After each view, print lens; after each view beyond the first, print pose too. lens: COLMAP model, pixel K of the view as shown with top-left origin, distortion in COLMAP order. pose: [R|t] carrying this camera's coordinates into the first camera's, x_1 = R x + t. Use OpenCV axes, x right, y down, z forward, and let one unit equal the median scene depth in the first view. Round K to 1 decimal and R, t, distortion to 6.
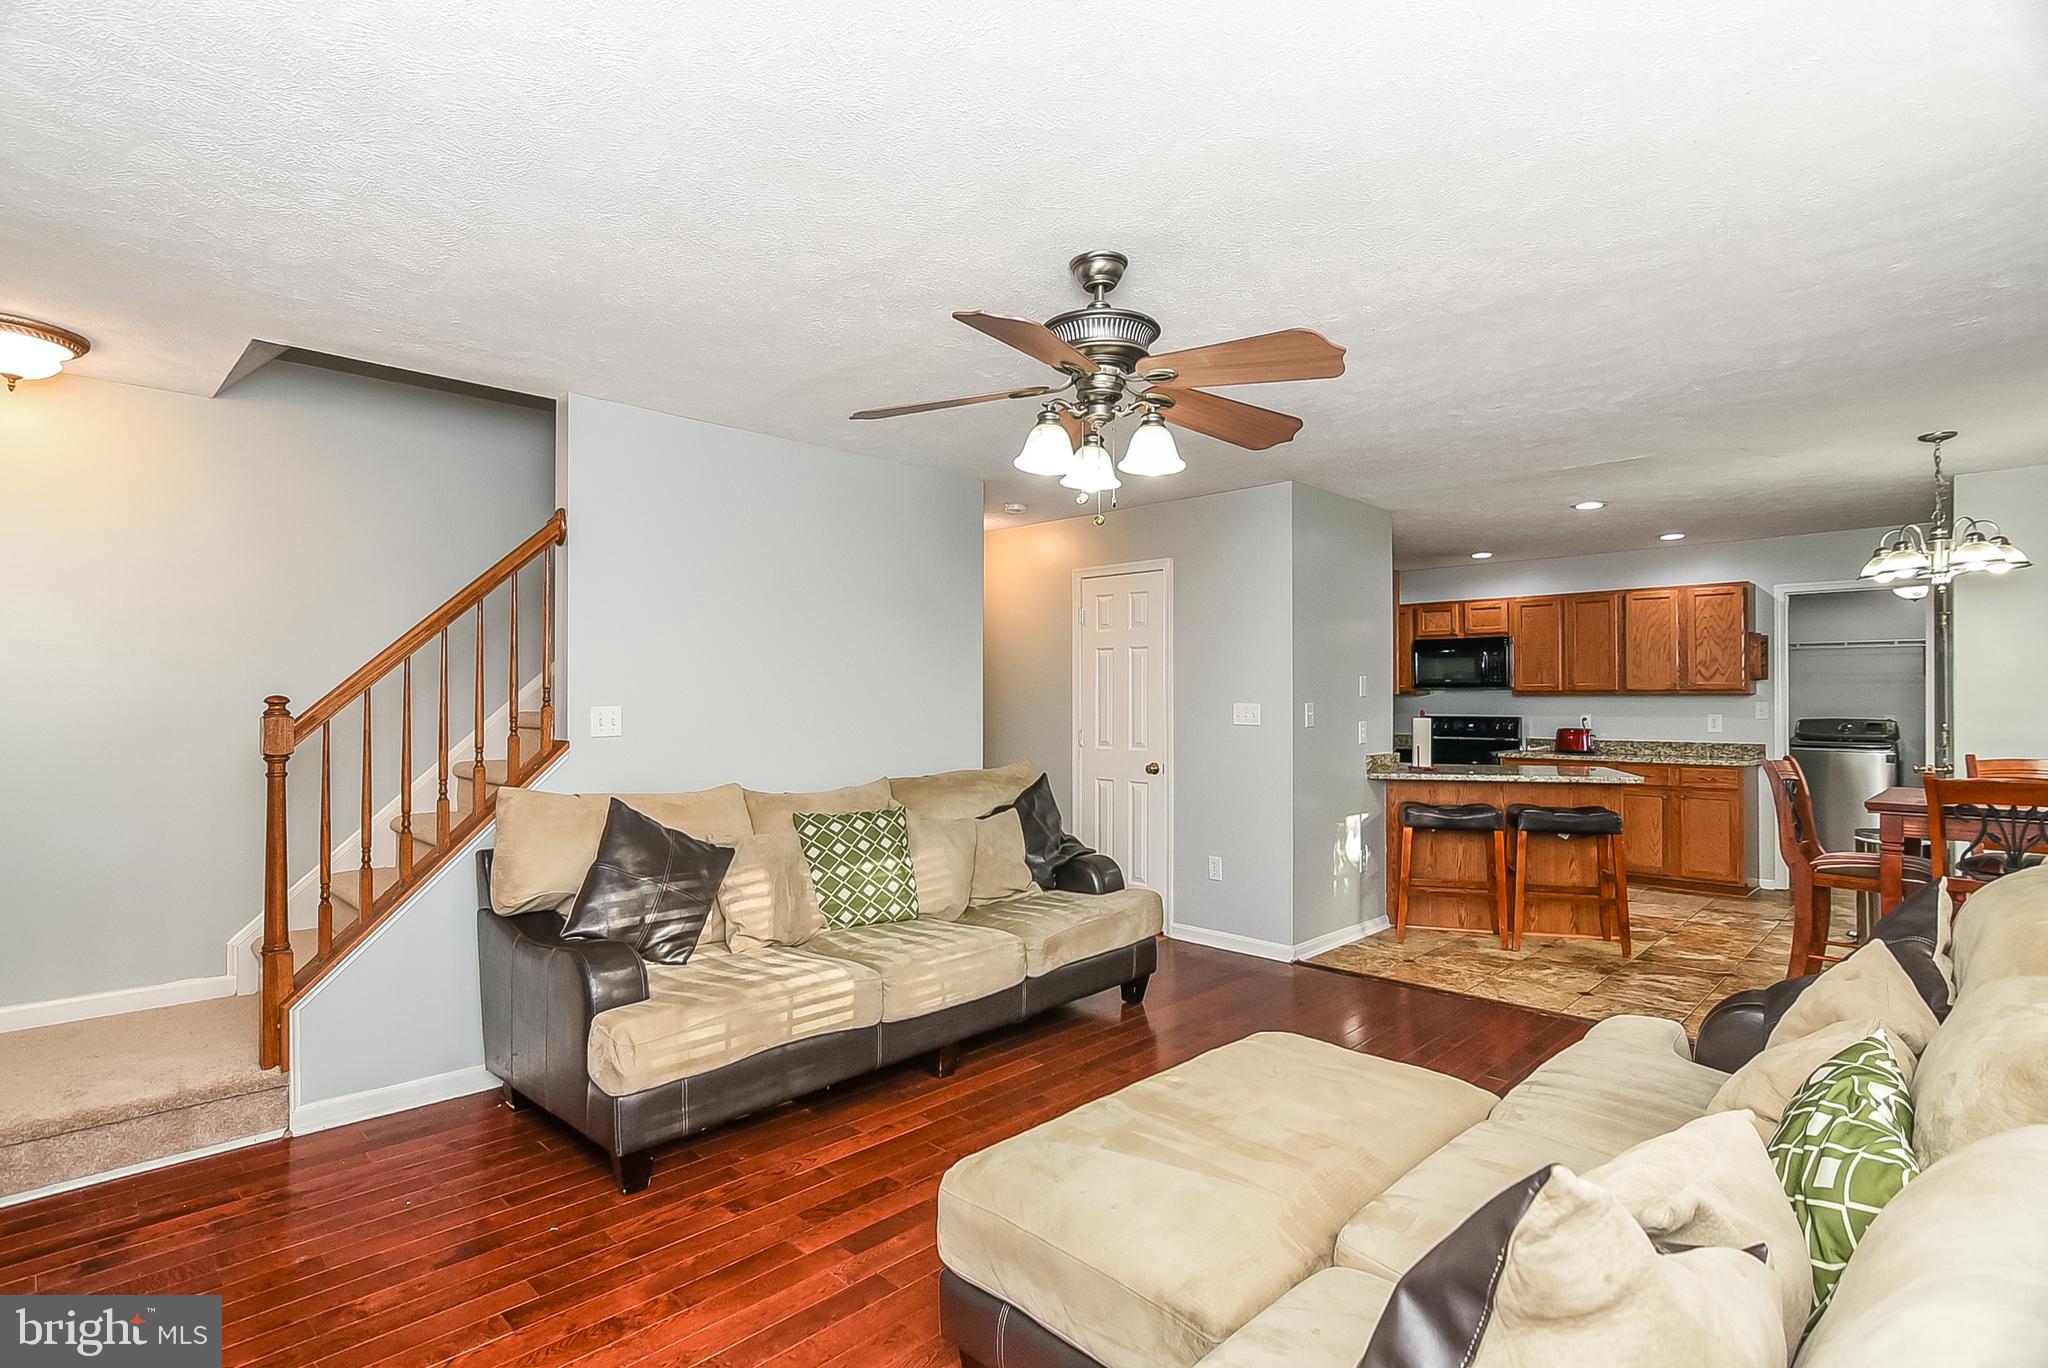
lens RADIAL K [[1005.6, 0, 1026.3], [0, 1005.6, 696.1], [0, 0, 1]] dist [-0.002525, 0.000168]
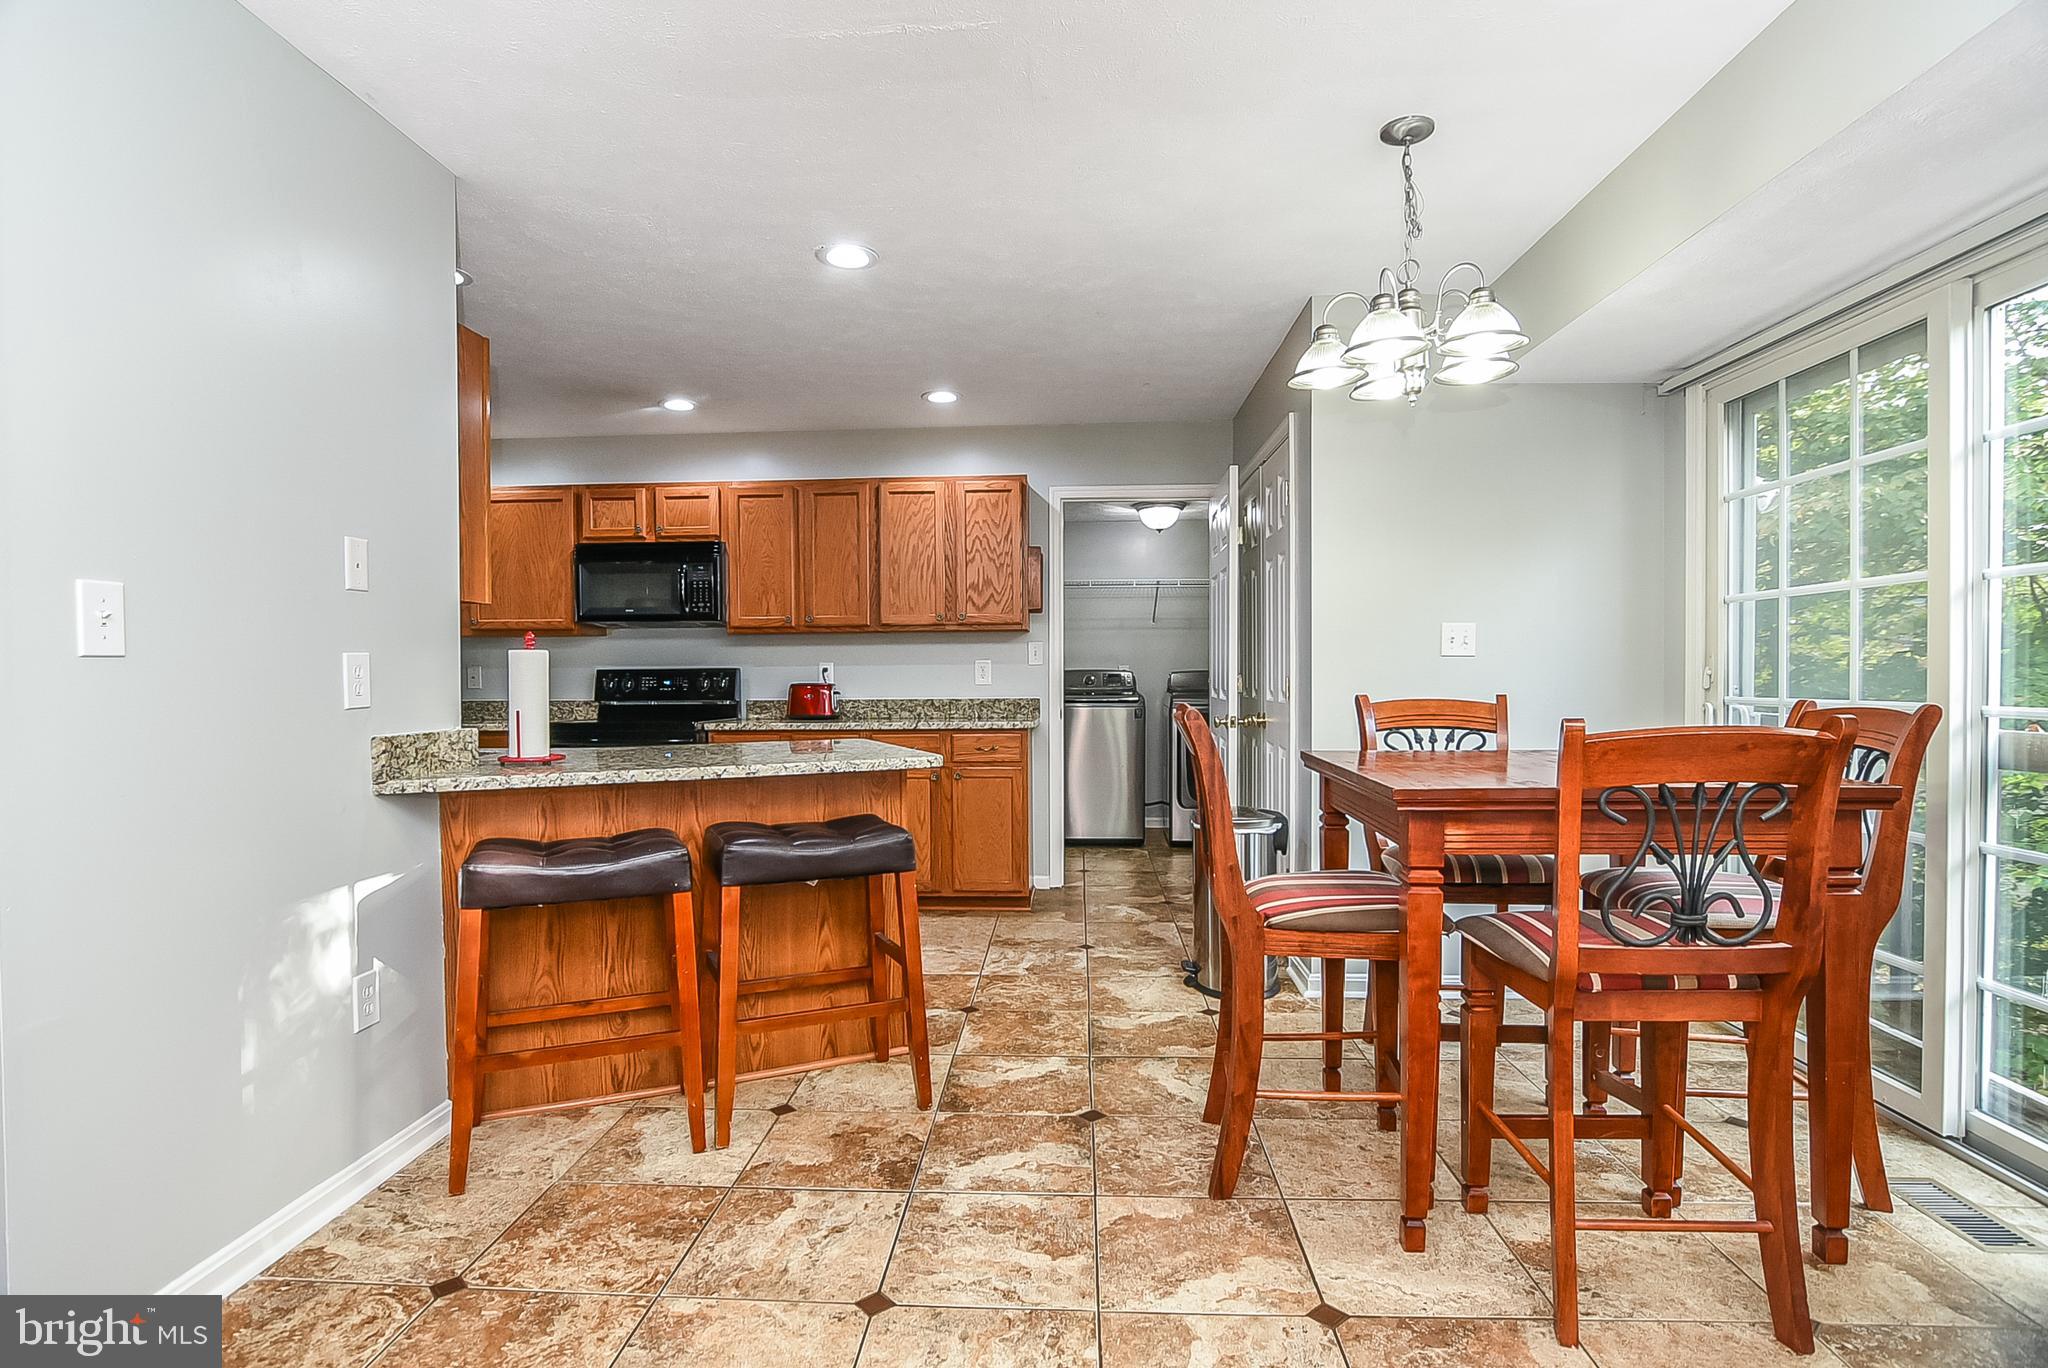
lens RADIAL K [[1007.4, 0, 1024.0], [0, 1007.4, 684.0], [0, 0, 1]] dist [-0.032020, 0.000171]
pose [[0.749710, -0.009963, 0.661691, 0.228332], [0.003634, 0.999934, 0.010938, 0.028878], [-0.661756, -0.005796, 0.749696, 0.445029]]
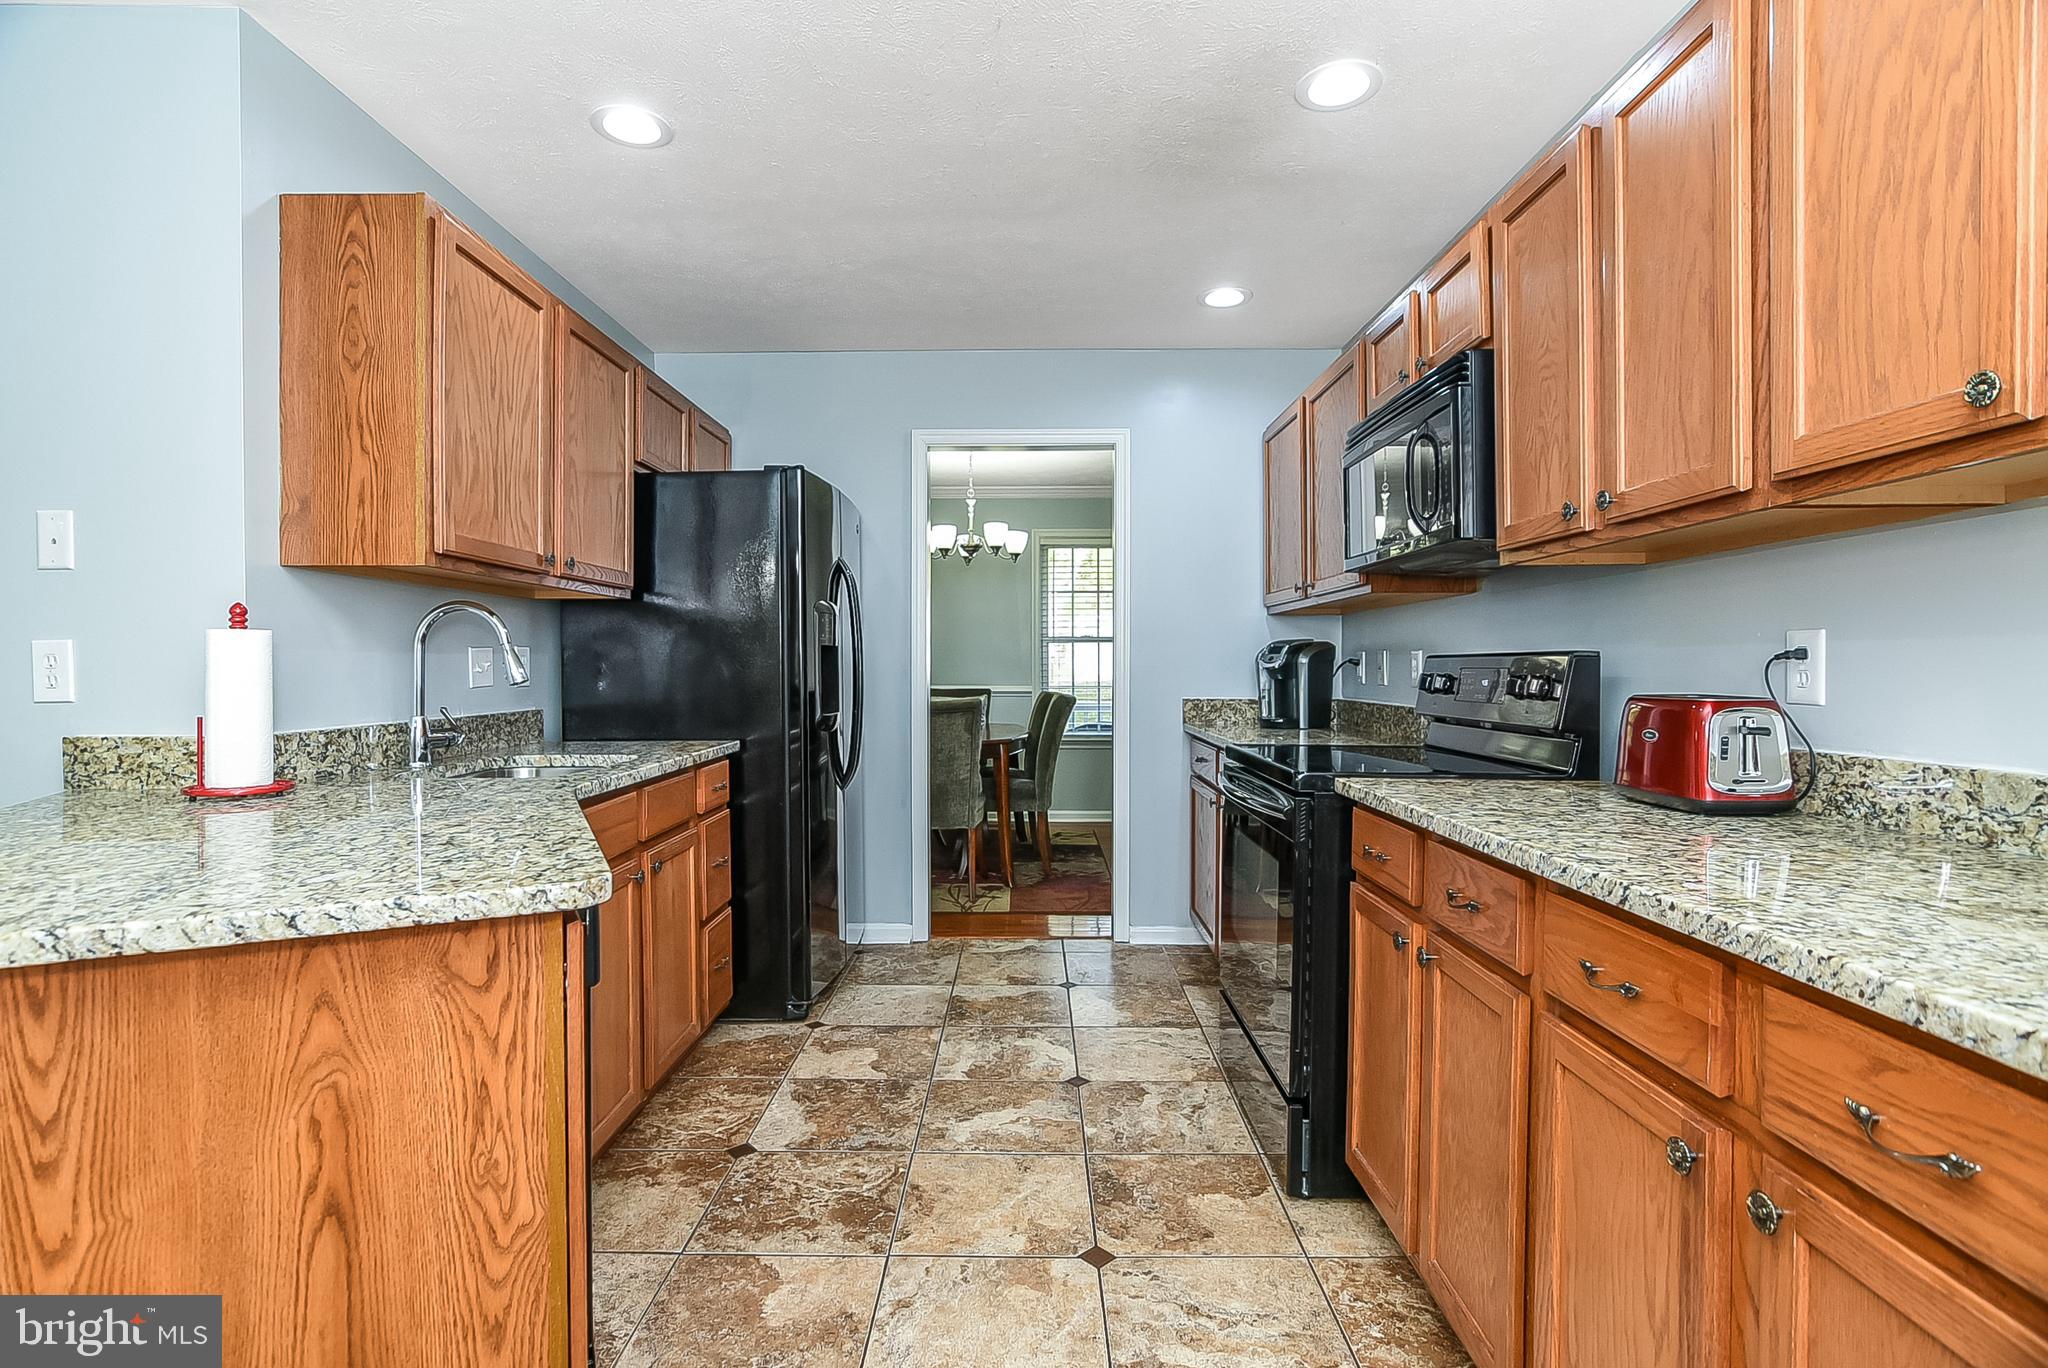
lens RADIAL K [[989.7, 0, 1005.2], [0, 989.7, 673.9], [0, 0, 1]] dist [-0.017564, 0.010803]
pose [[0.681992, 0.006585, -0.731330, 0.667624], [0.000386, 0.999956, 0.009364, 0.028164], [0.731360, -0.006668, 0.681959, 0.825013]]
